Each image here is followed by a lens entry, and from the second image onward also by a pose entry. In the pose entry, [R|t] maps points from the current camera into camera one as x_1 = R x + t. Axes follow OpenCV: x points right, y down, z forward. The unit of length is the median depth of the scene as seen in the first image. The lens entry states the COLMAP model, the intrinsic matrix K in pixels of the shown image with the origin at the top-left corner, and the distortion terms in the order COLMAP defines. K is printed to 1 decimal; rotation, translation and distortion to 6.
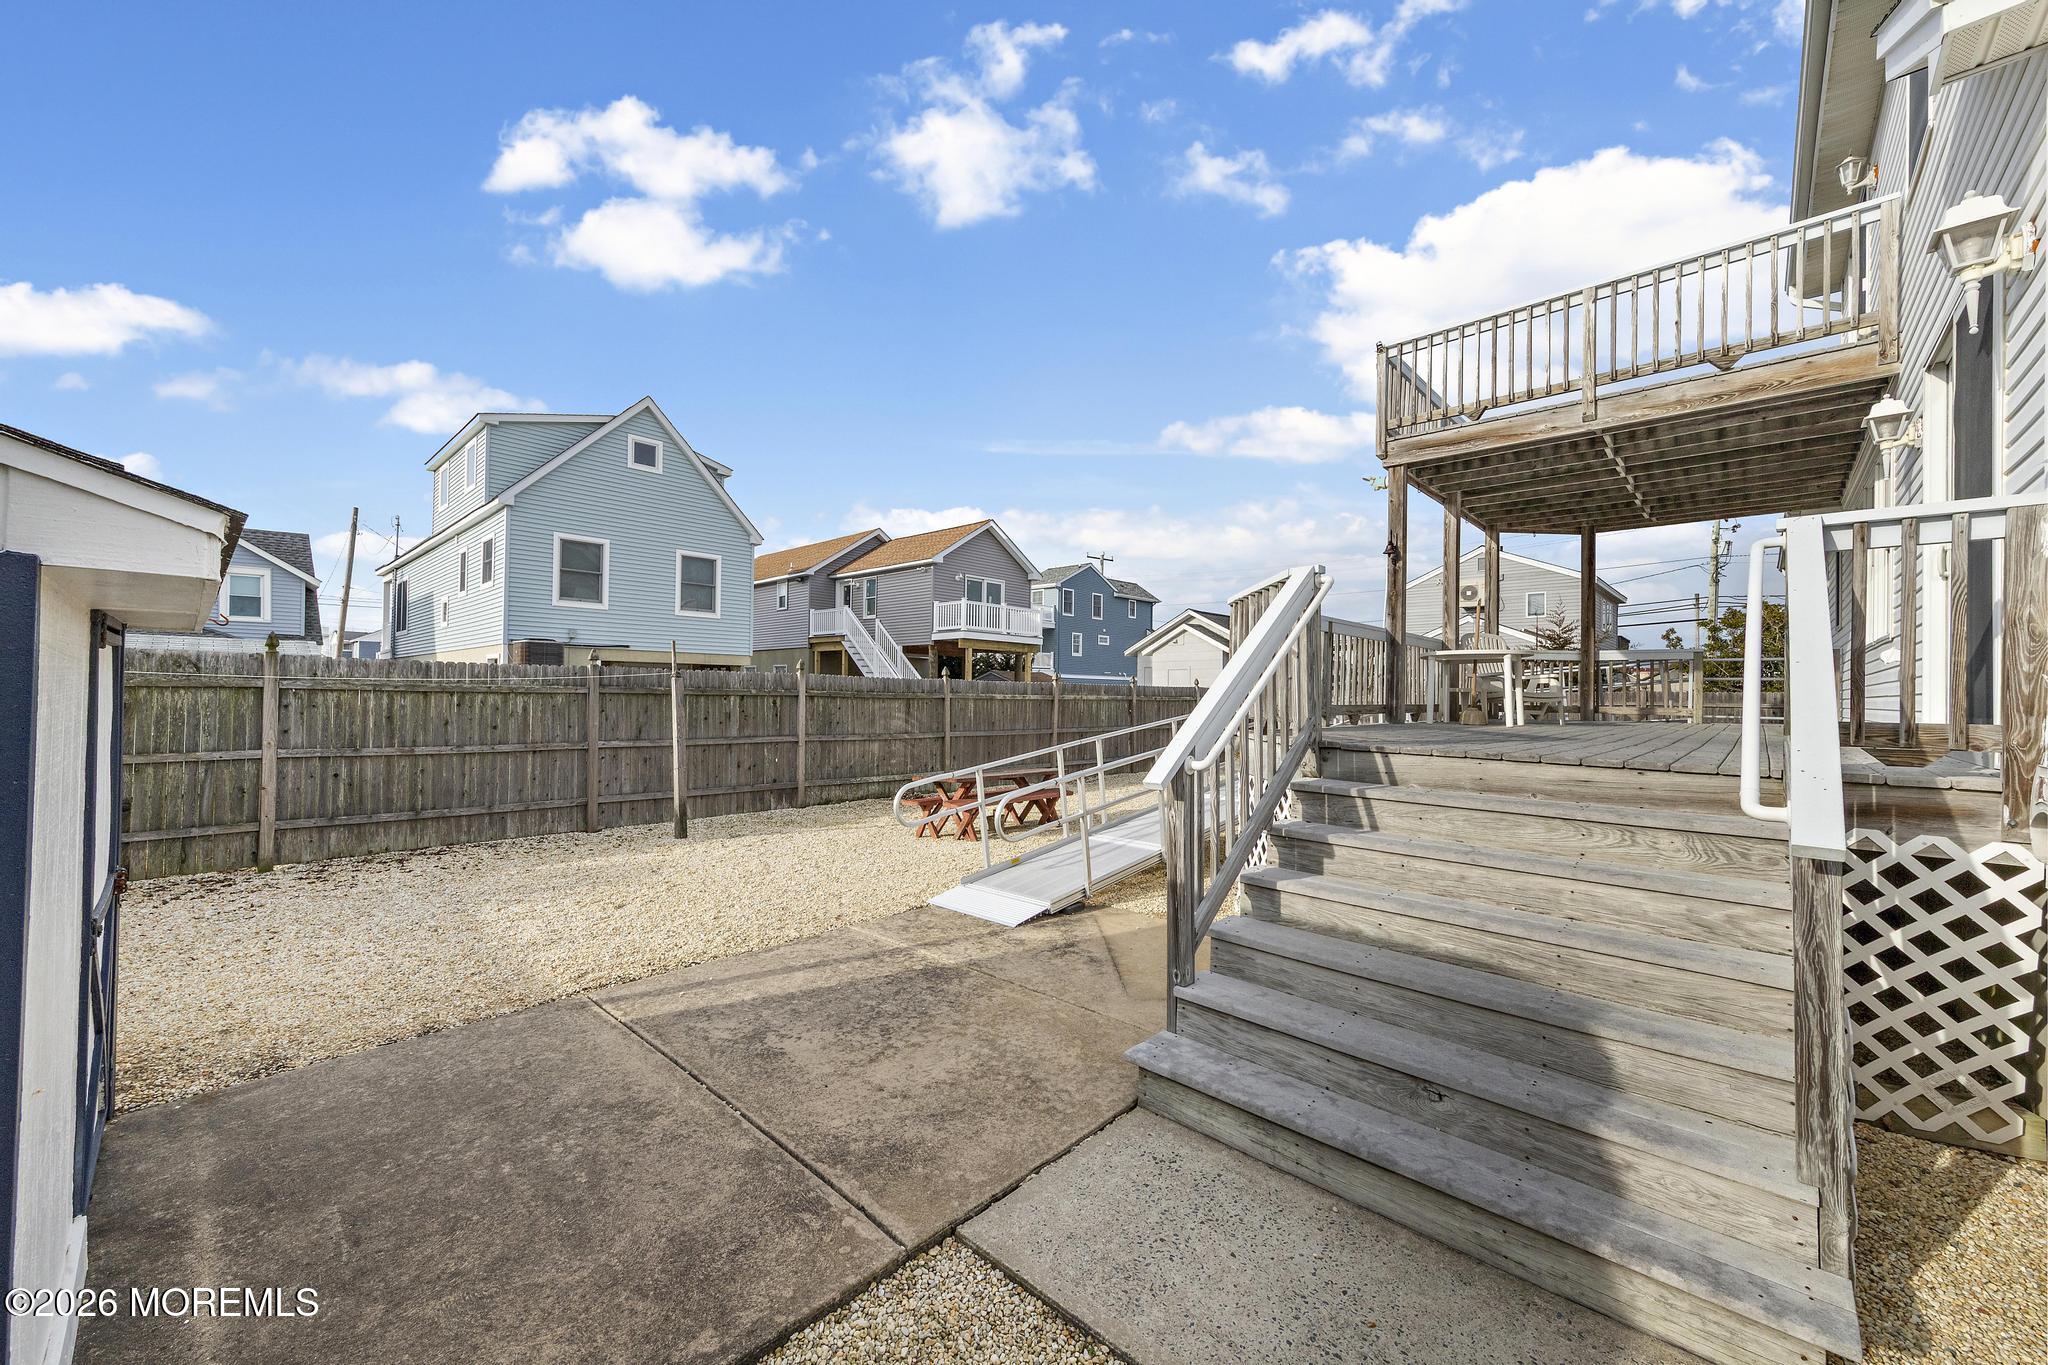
lens RADIAL K [[786.1, 0, 1029.1], [0, 786.1, 682.9], [0, 0, 1]] dist [0.002750, 0.000566]
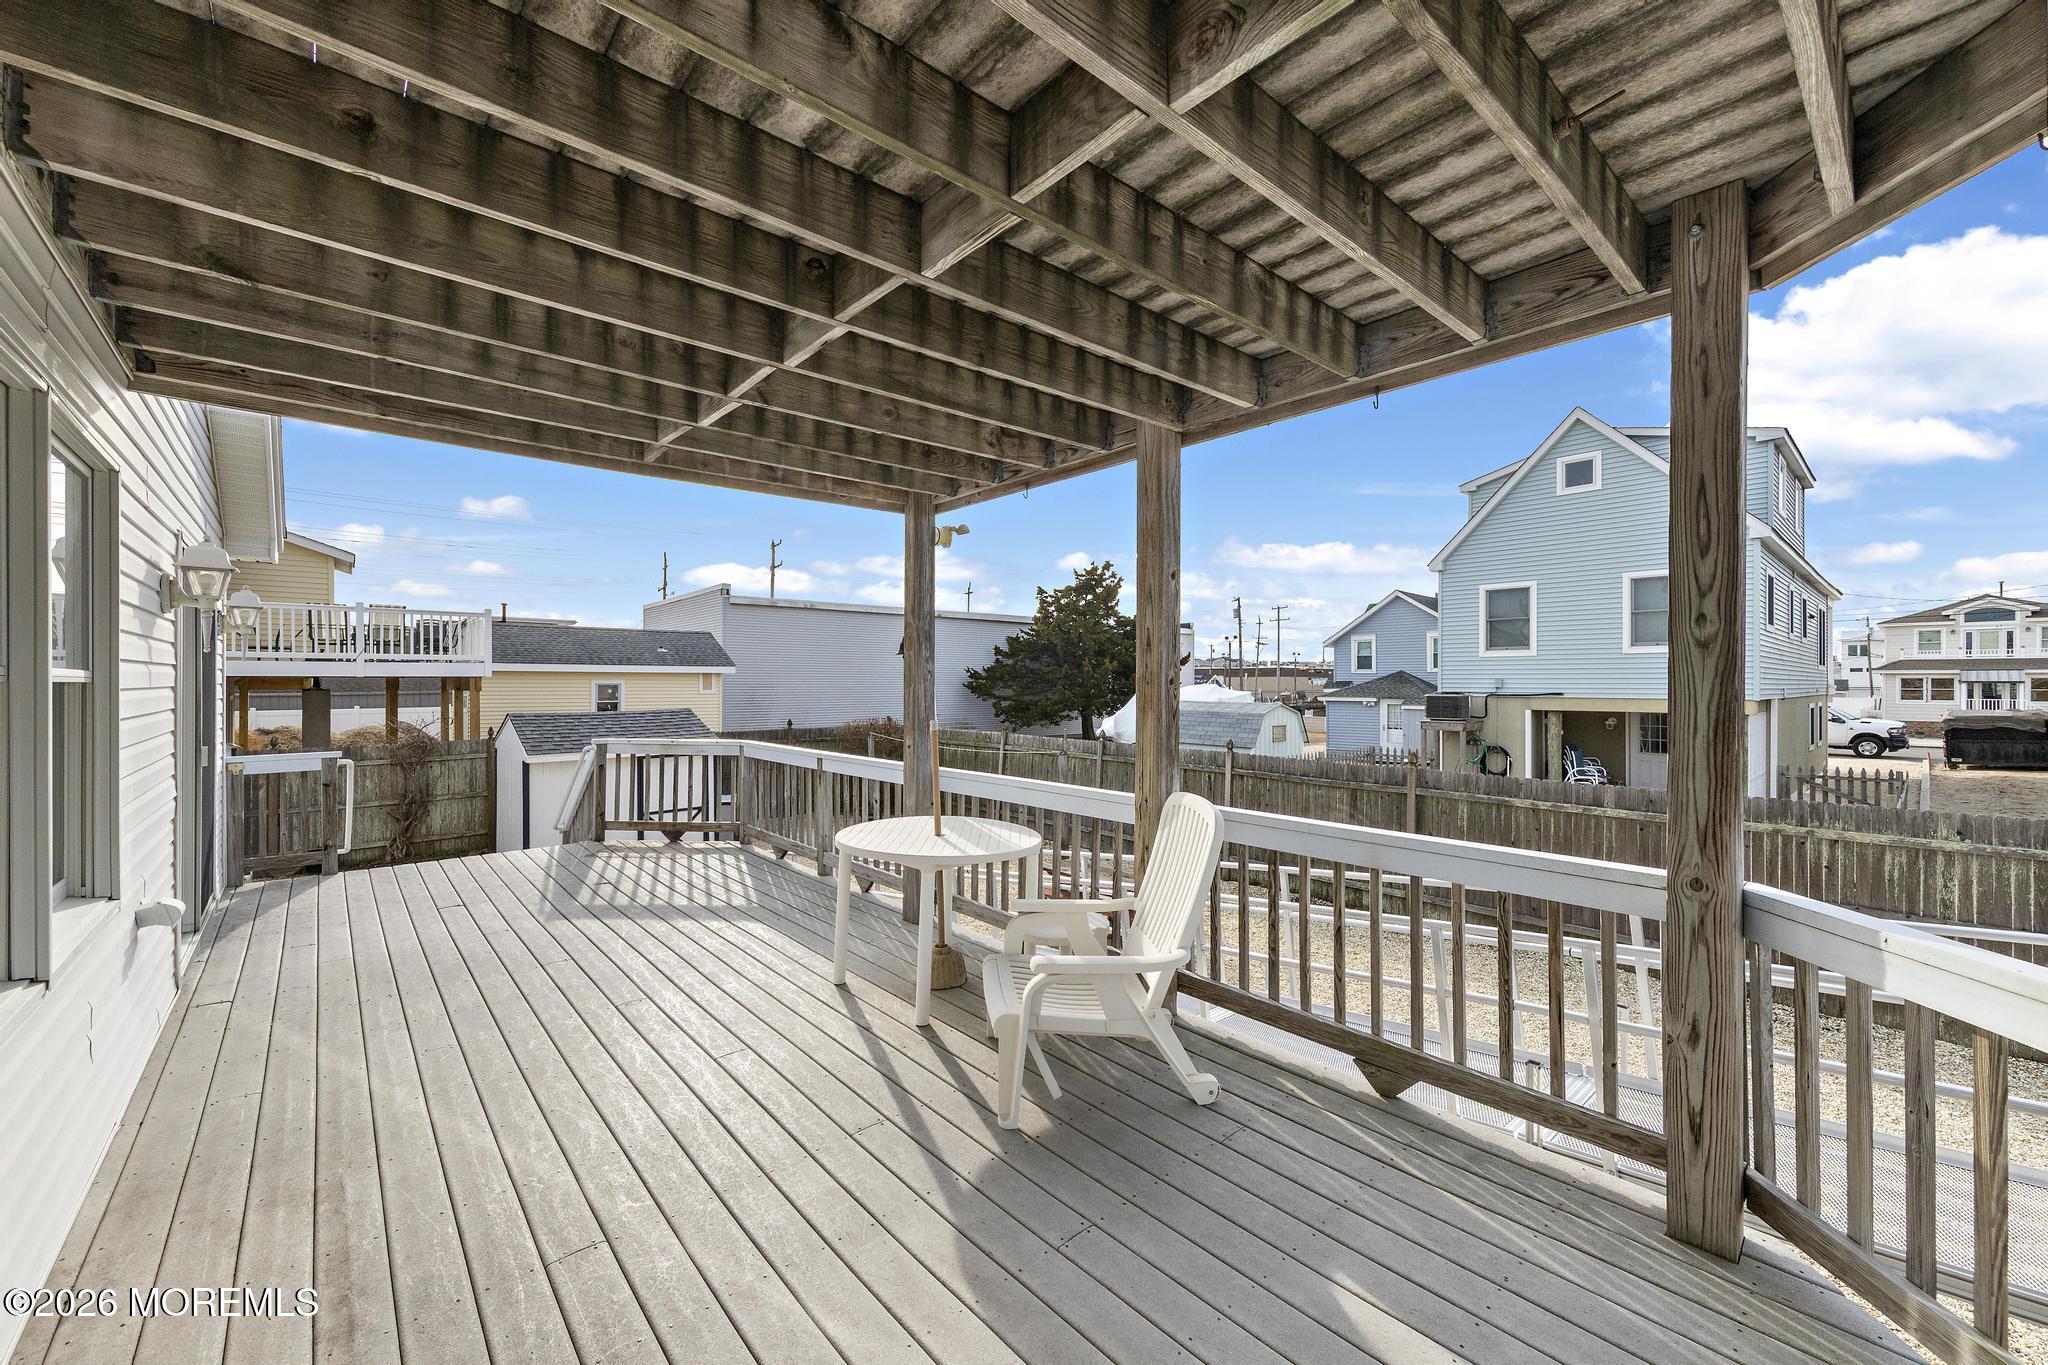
lens RADIAL K [[793.8, 0, 1024.0], [0, 793.8, 682.5], [0, 0, 1]] dist [-0.000117, 0.000066]
pose [[-0.103241, -0.013529, -0.994564, 0.461846], [0.012250, 0.999814, -0.014873, -0.053753], [0.994581, -0.013719, -0.103056, 0.485707]]
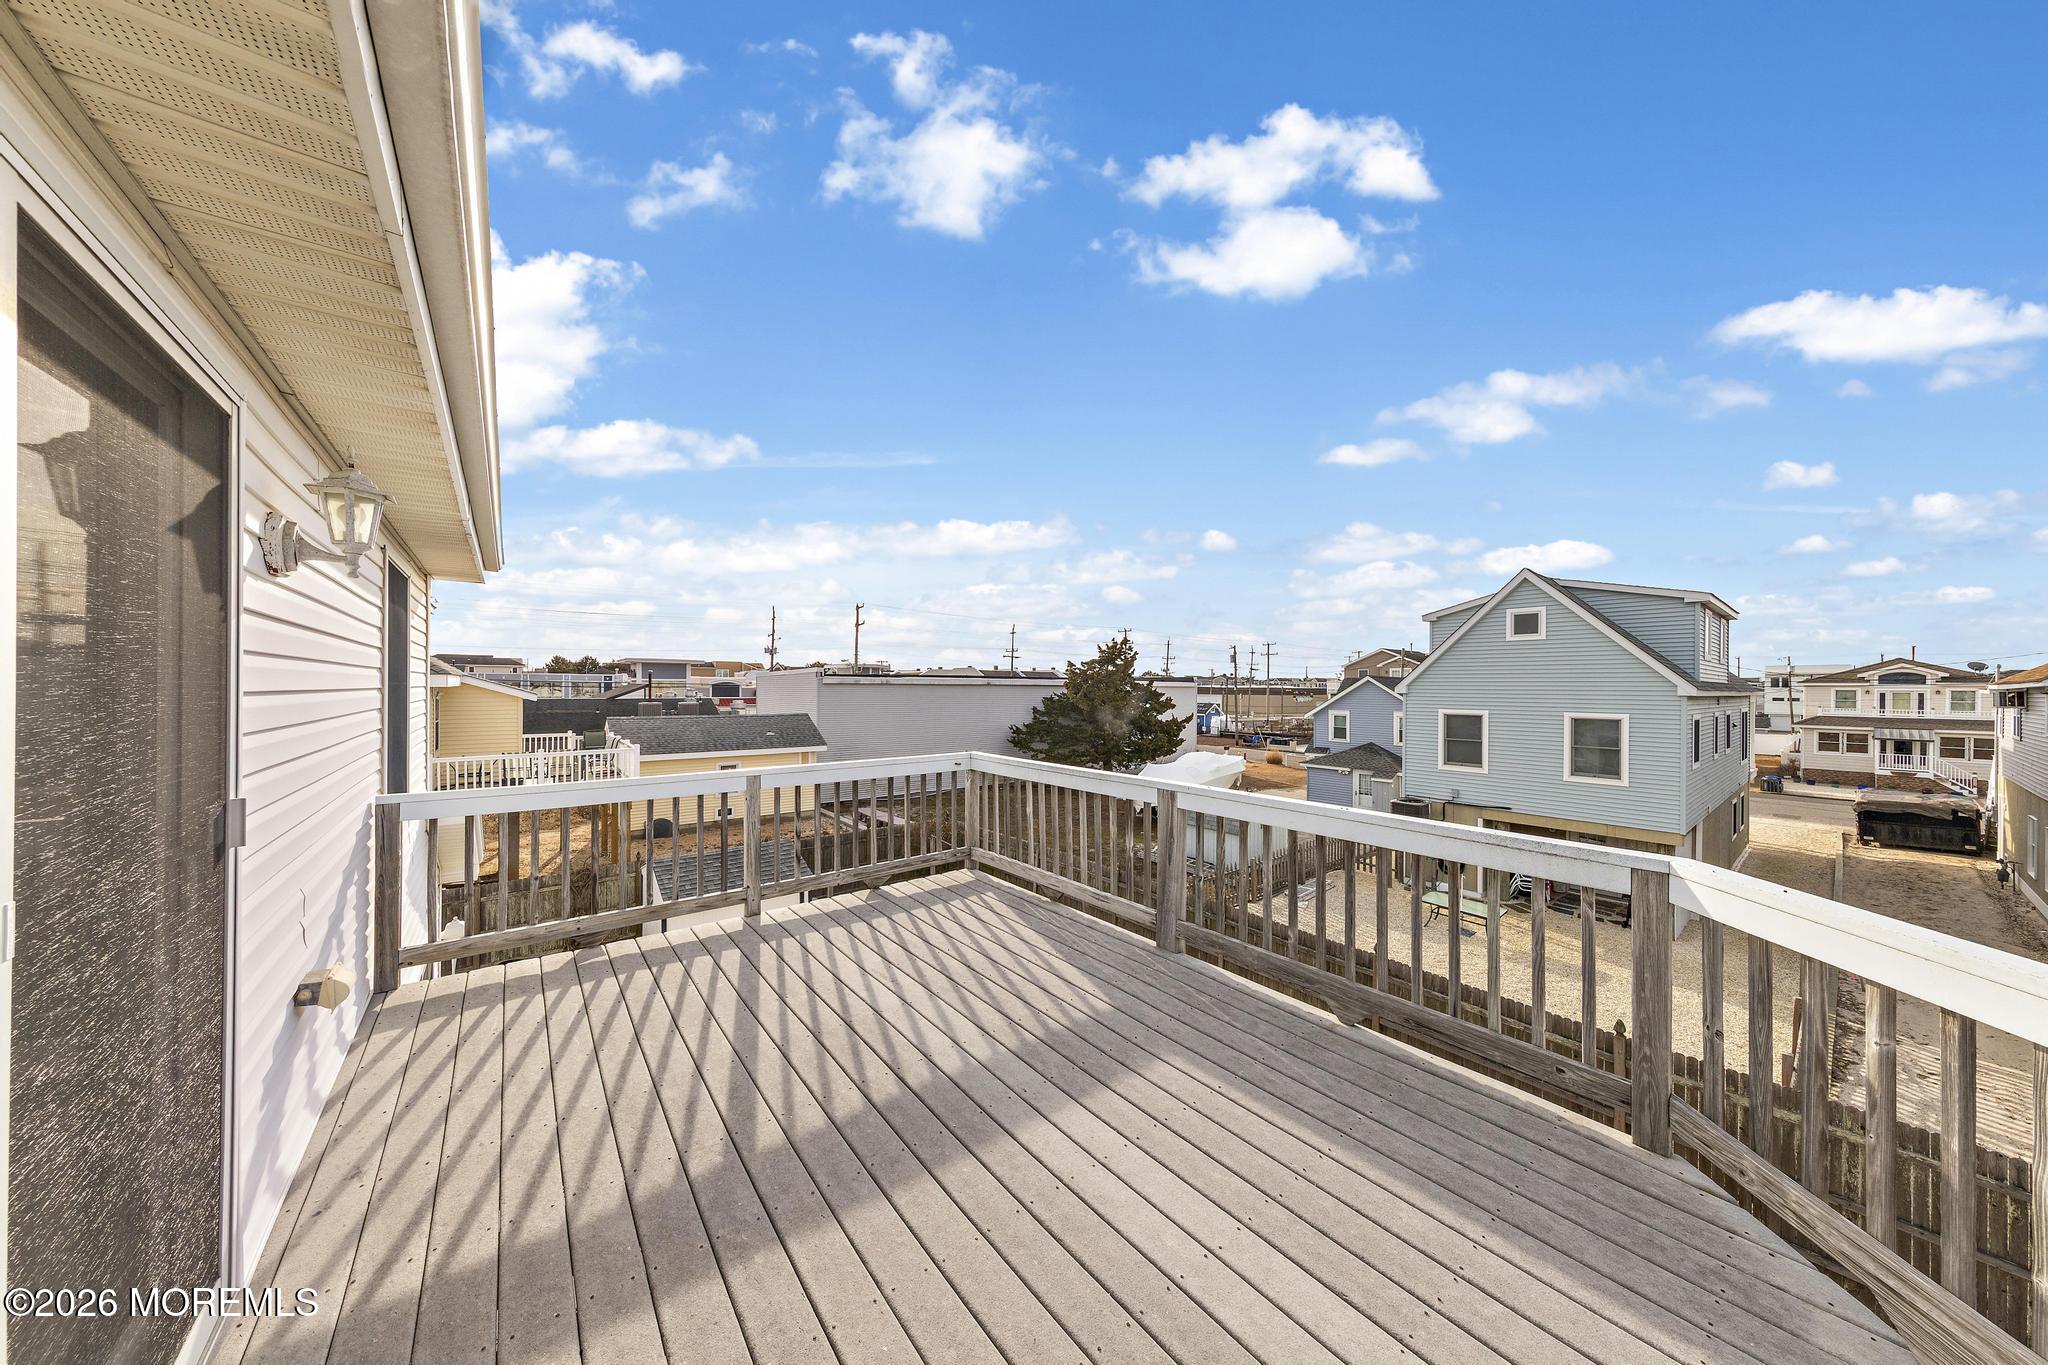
lens RADIAL K [[648.2, 0, 1032.2], [0, 648.2, 691.0], [0, 0, 1]] dist [0.016491, -0.002521]
pose [[-0.141483, -0.007082, -0.989915, 0.466528], [0.008693, 0.999927, -0.008396, -0.205538], [0.989902, -0.009794, -0.141411, 0.489290]]
